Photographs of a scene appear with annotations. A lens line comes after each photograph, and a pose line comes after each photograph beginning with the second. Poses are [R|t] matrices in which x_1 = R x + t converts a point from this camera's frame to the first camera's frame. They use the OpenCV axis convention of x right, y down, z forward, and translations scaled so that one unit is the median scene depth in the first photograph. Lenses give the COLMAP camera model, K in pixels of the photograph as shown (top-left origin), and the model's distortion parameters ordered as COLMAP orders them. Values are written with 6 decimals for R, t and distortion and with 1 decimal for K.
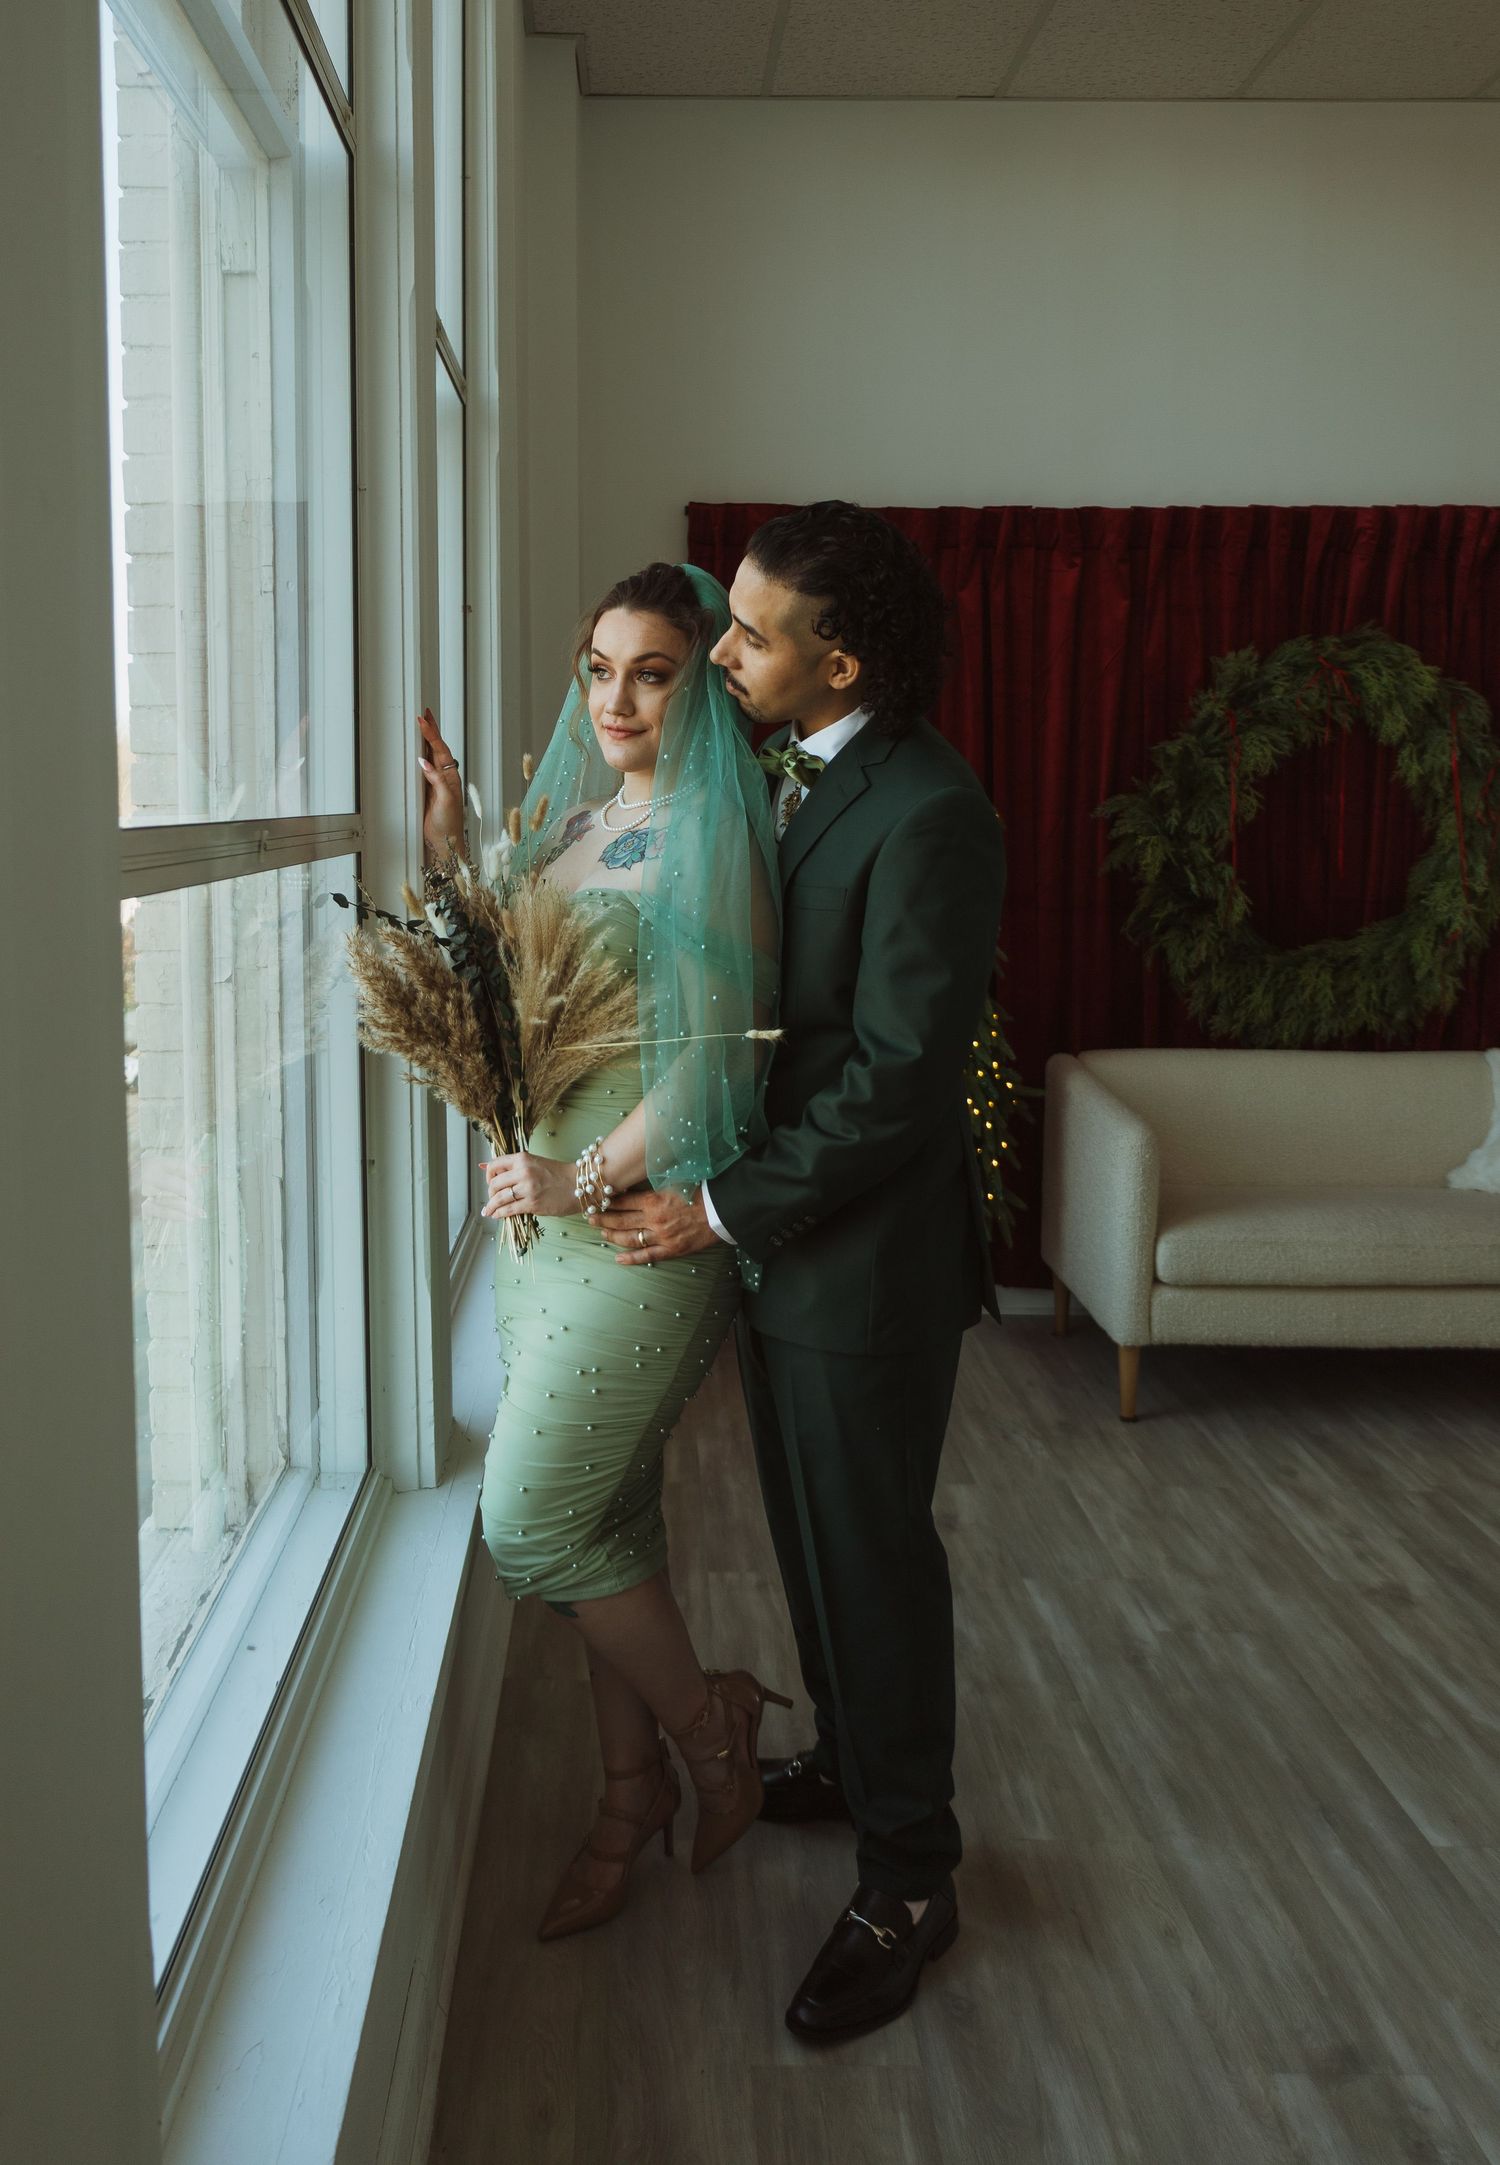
lens RADIAL K [[1795.8, 0, 673.6], [0, 1795.8, 948.5], [0, 0, 1]] dist [0.039577, -0.010172]
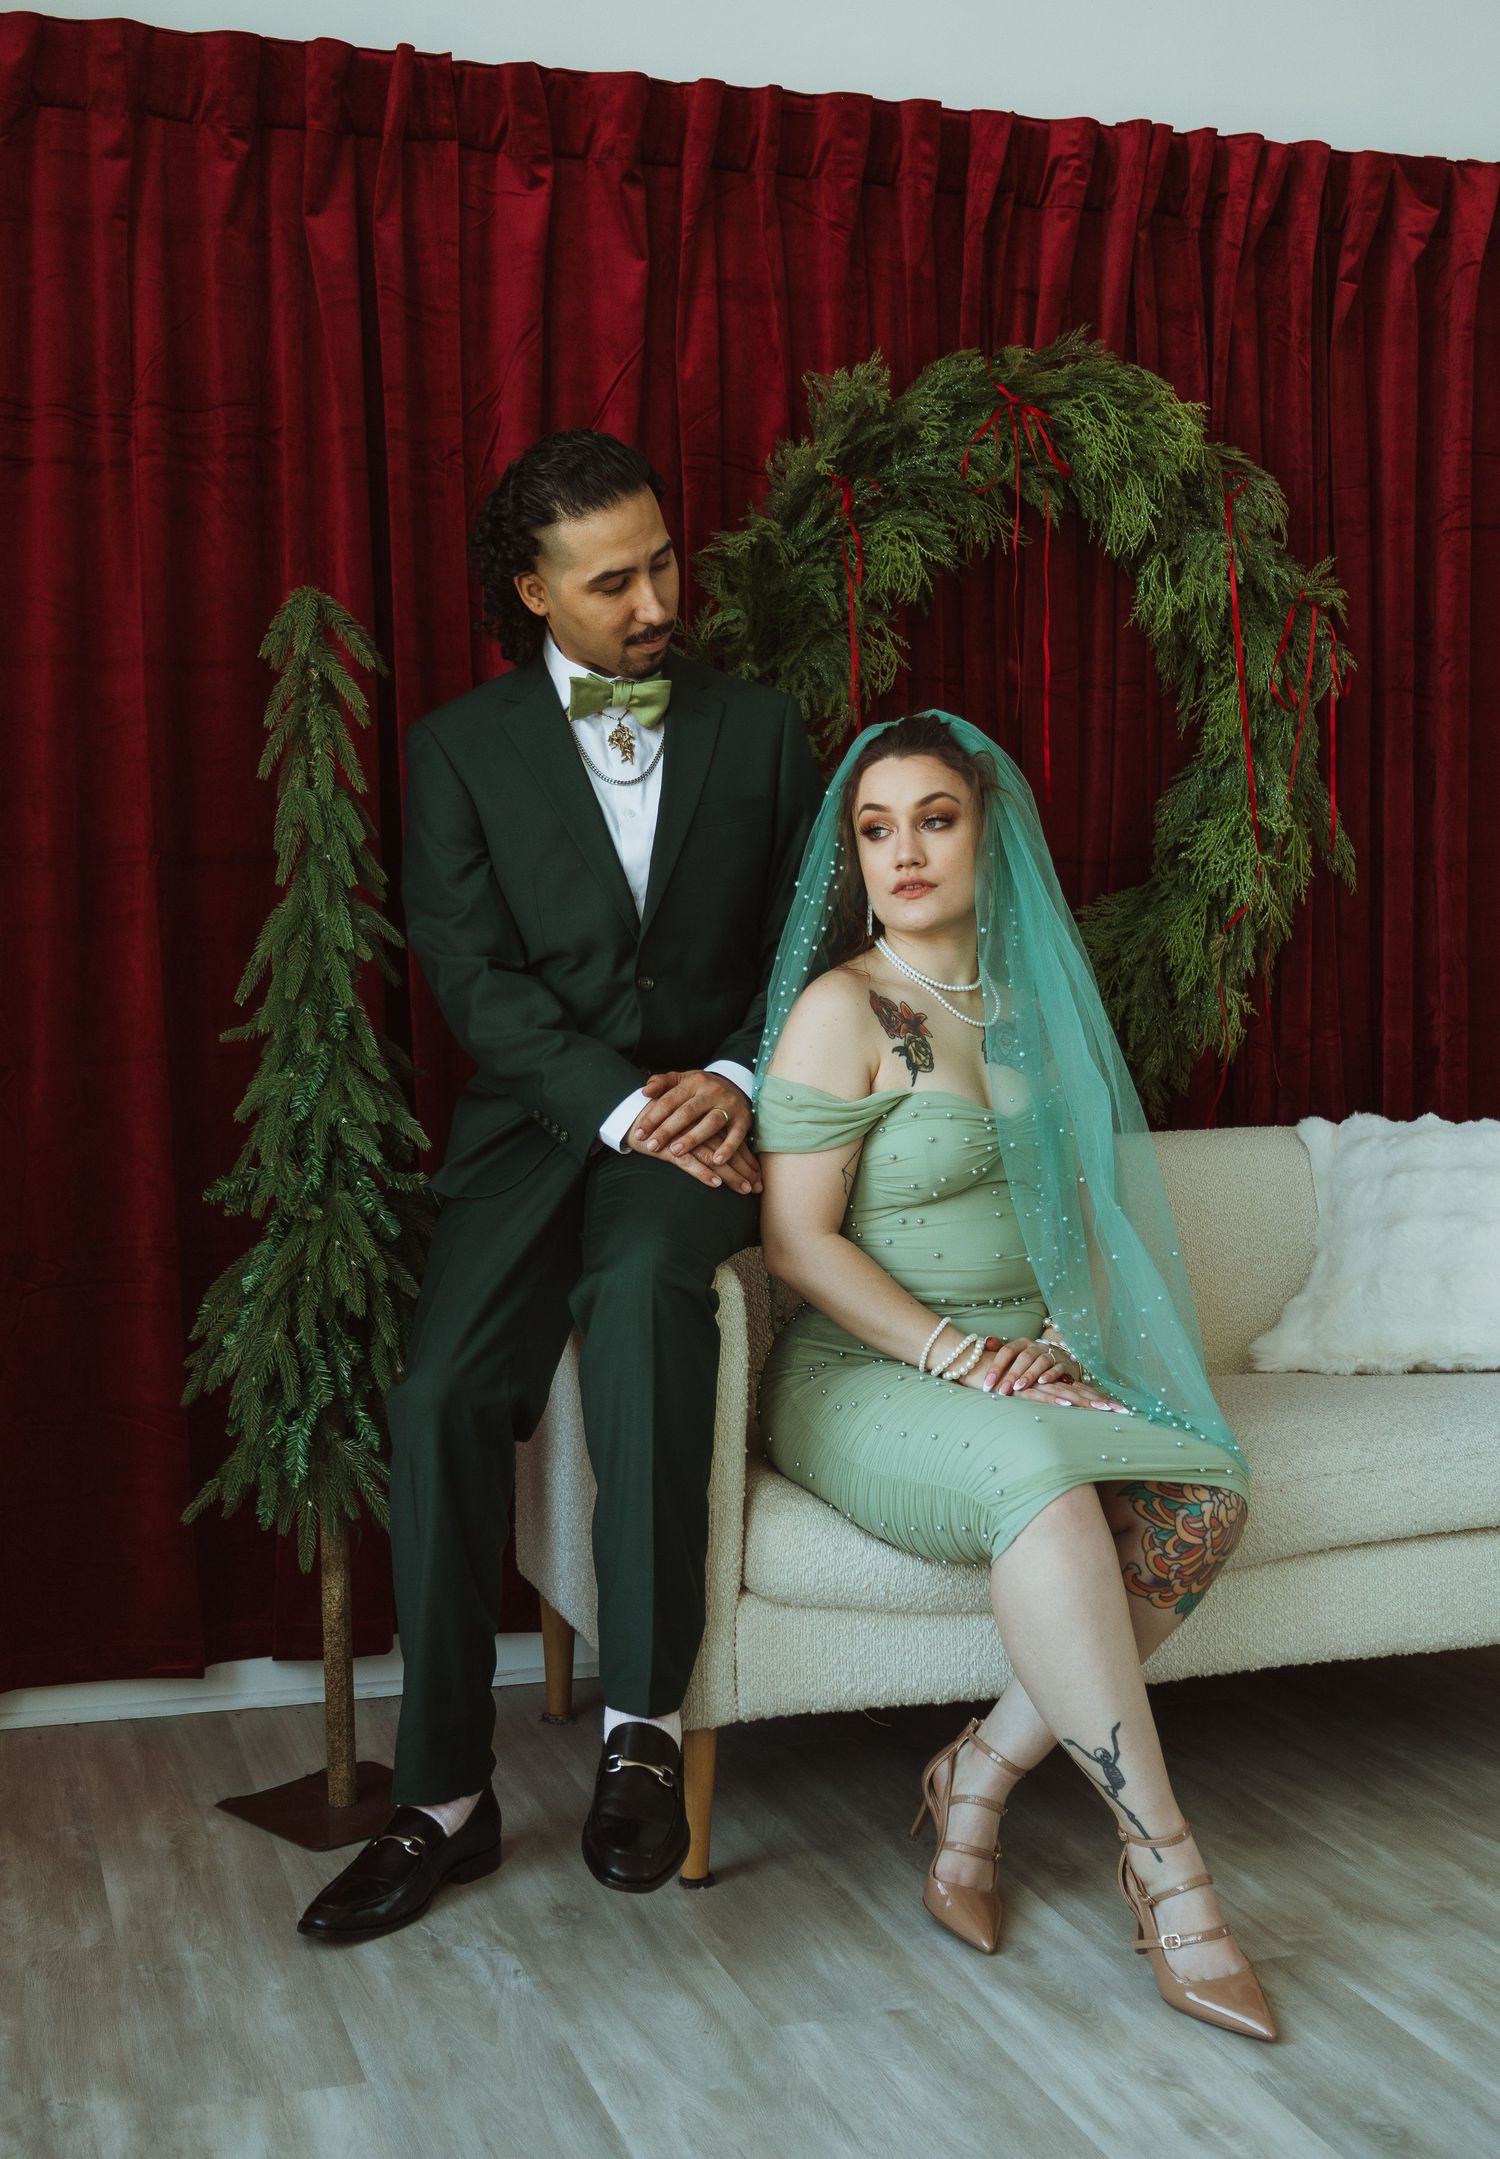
lens RADIAL K [[2492.3, 0, 871.0], [0, 2492.3, 1134.1], [0, 0, 1]] dist [-0.016323, 0.024729]
pose [[0.944765, -0.024887, 0.326803, 0.087087], [0.032322, 0.999327, -0.017337, 0.078016], [-0.326151, 0.026942, 0.944934, 0.365143]]
